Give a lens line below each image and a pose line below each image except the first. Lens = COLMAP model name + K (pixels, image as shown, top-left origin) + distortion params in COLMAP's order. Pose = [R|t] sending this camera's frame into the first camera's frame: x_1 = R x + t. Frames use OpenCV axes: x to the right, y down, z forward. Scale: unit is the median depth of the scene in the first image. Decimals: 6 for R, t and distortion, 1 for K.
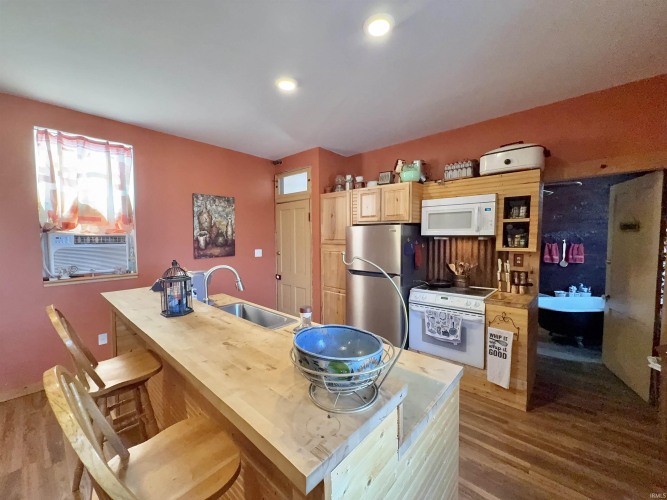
lens RADIAL K [[266.2, 0, 333.0], [0, 266.2, 252.4], [0, 0, 1]] dist [-0.000442, -0.000144]
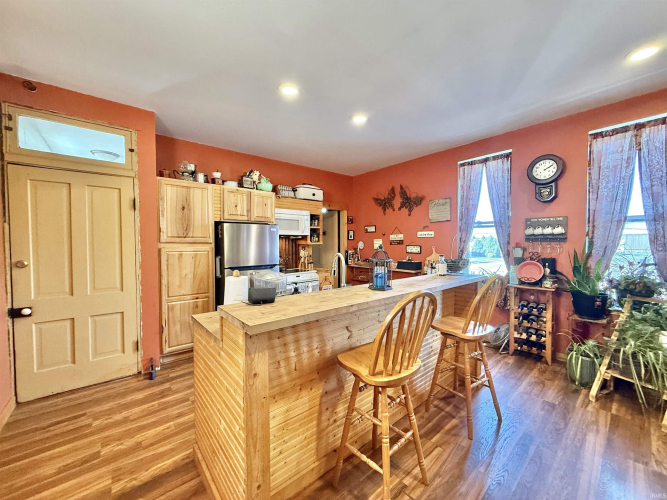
lens RADIAL K [[266.2, 0, 333.4], [0, 266.2, 247.3], [0, 0, 1]] dist [-0.000442, -0.000144]
pose [[0.134986, -0.020446, 0.990637, -0.764355], [0.059737, 0.998136, 0.012461, 0.001115], [-0.989045, 0.057495, 0.135956, 0.439740]]
